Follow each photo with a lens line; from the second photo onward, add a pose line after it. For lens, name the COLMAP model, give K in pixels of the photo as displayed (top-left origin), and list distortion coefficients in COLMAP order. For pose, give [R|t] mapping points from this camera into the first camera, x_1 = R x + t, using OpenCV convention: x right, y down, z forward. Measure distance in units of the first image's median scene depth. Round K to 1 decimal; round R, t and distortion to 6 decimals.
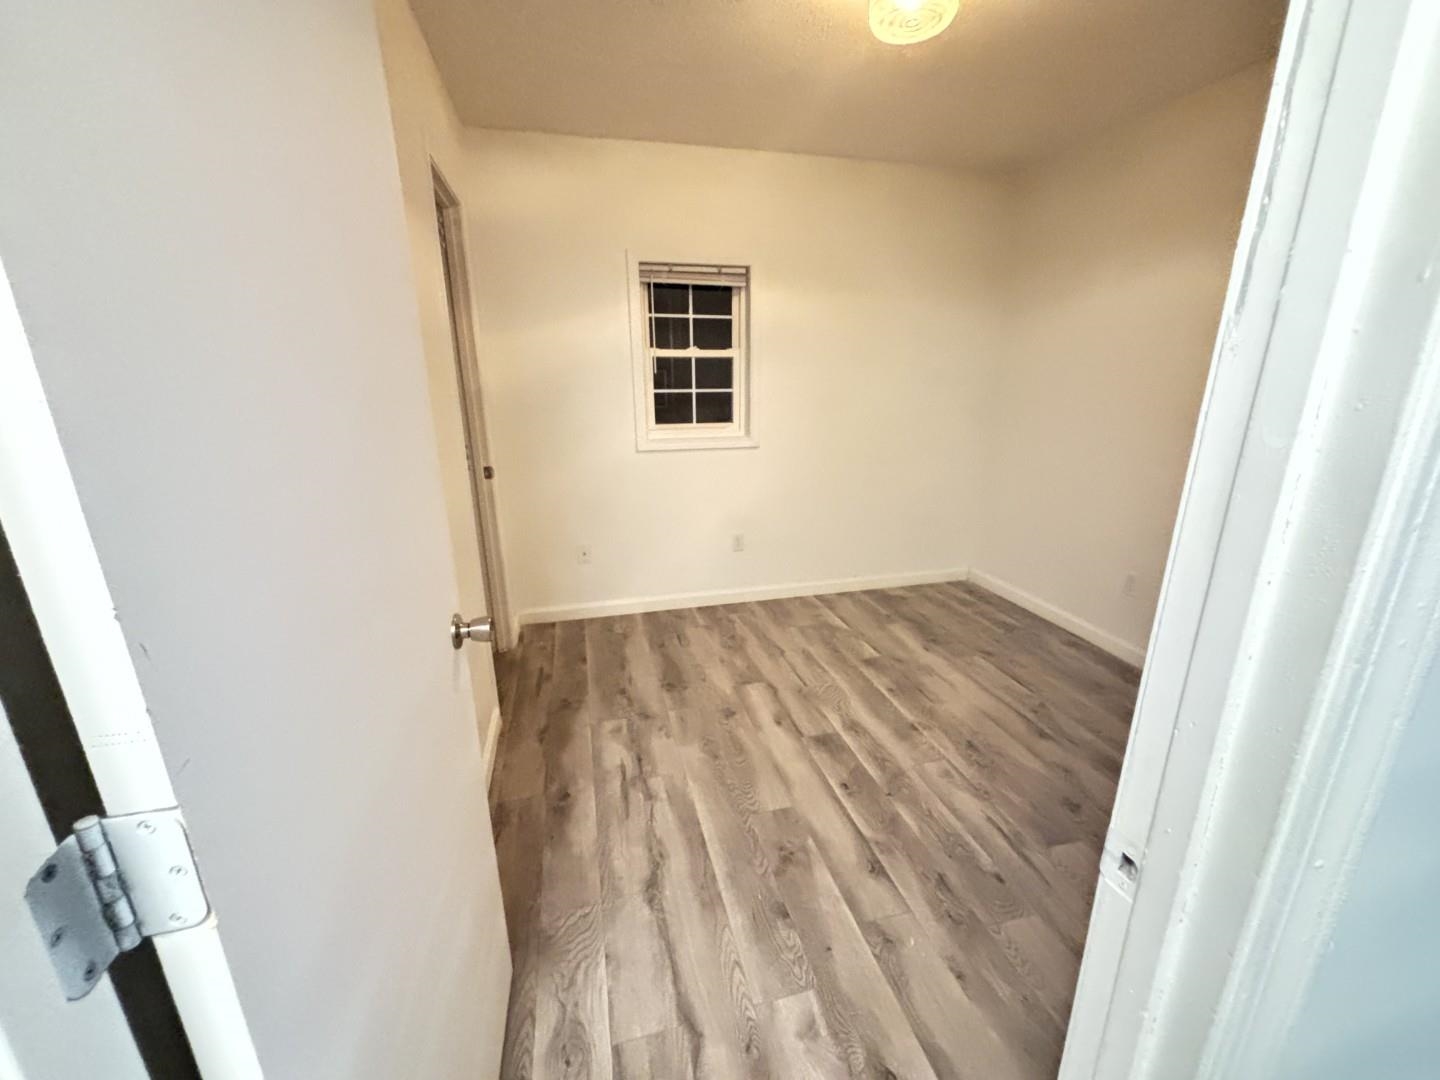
lens RADIAL K [[585.1, 0, 718.3], [0, 585.1, 540.6], [0, 0, 1]] dist [-0.003509, 0.000574]
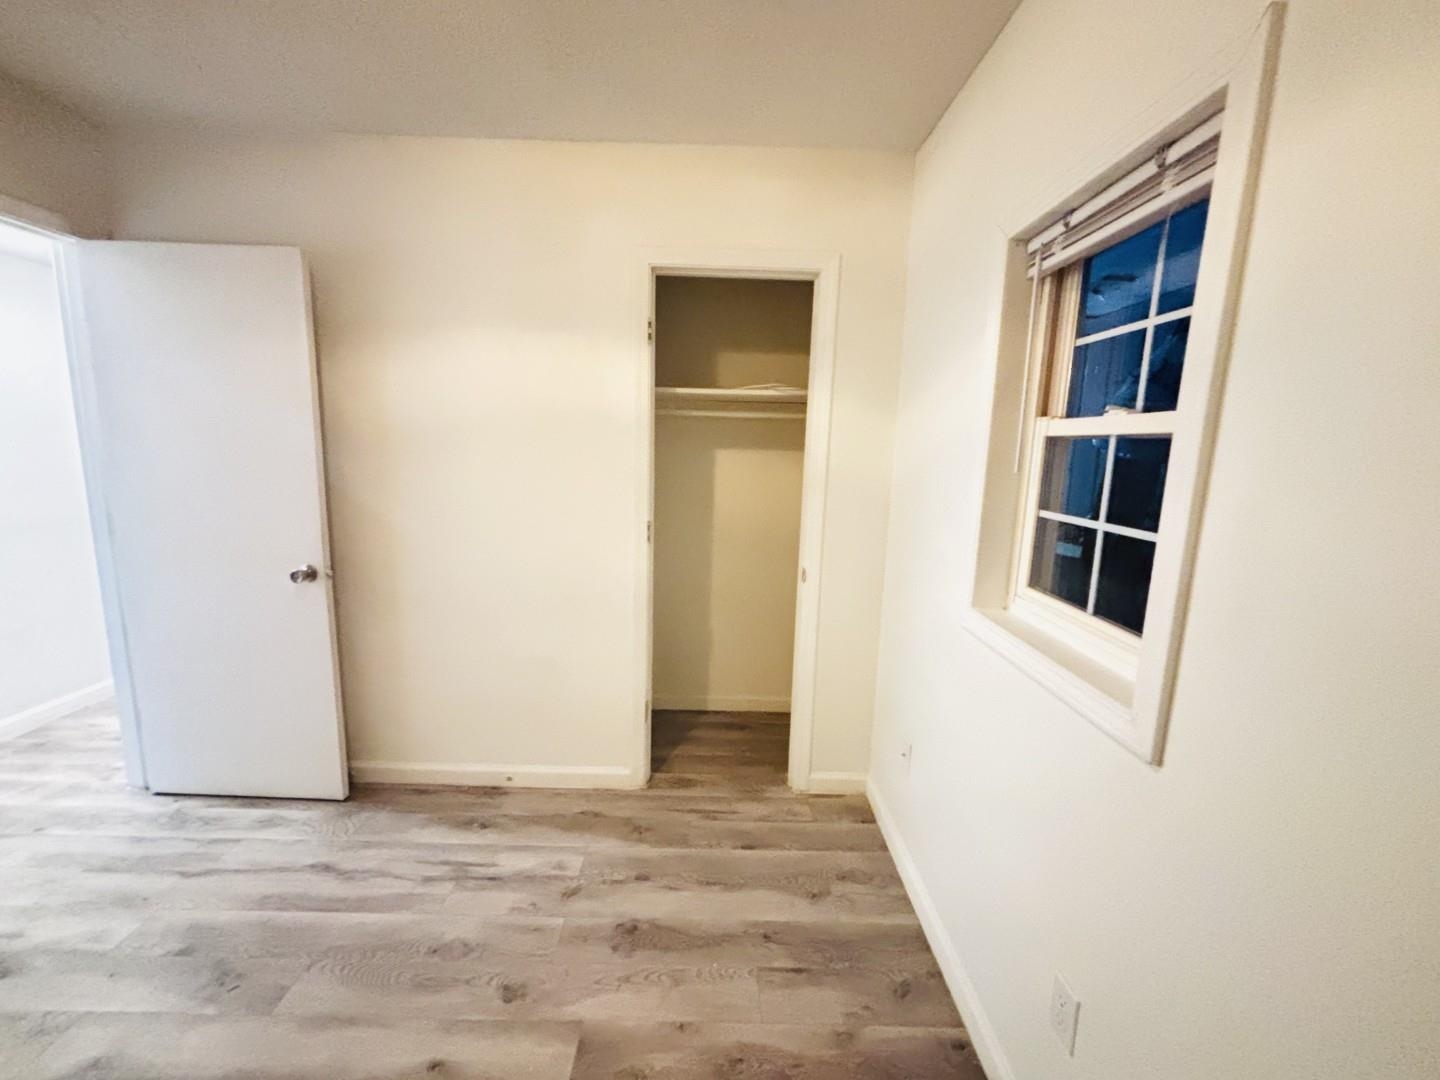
lens RADIAL K [[585.1, 0, 723.4], [0, 585.1, 535.4], [0, 0, 1]] dist [-0.003509, 0.000574]
pose [[-0.241143, 0.141459, -0.960125, 0.477948], [-0.293470, 0.932374, 0.211078, -0.343383], [0.925054, 0.332668, -0.183321, 1.133955]]
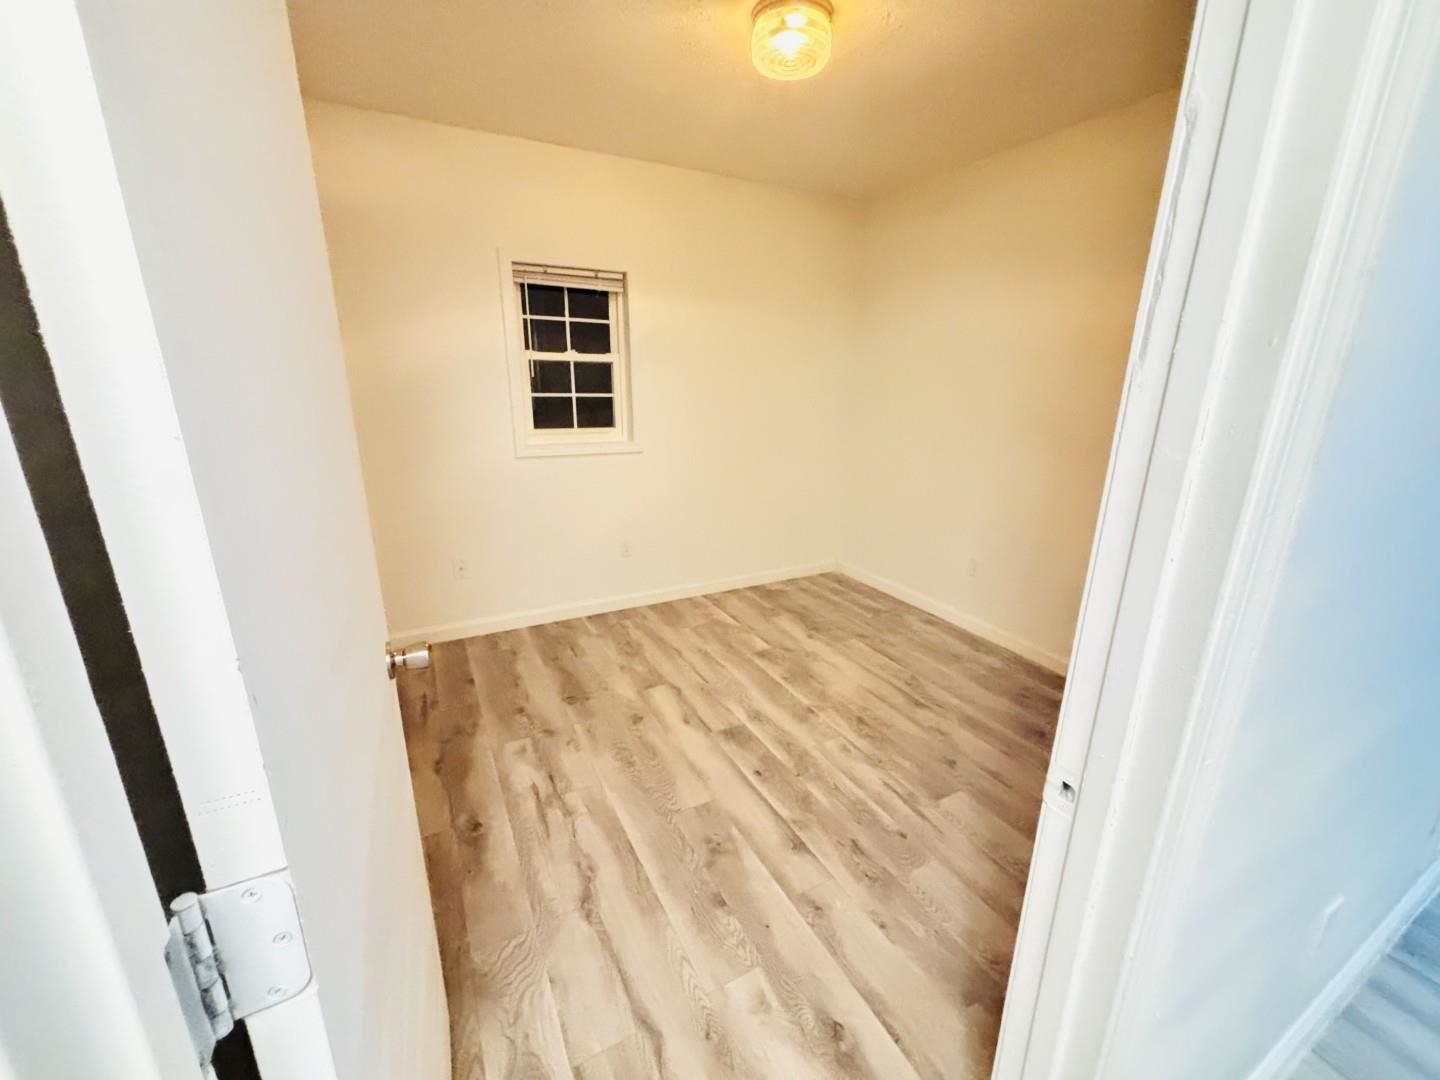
lens RADIAL K [[585.1, 0, 722.0], [0, 585.1, 540.8], [0, 0, 1]] dist [-0.003509, 0.000574]
pose [[0.969215, -0.048772, 0.241336, -0.065227], [0.049574, 0.998767, 0.002750, -0.004450], [-0.241172, 0.009299, 0.970438, -0.010372]]
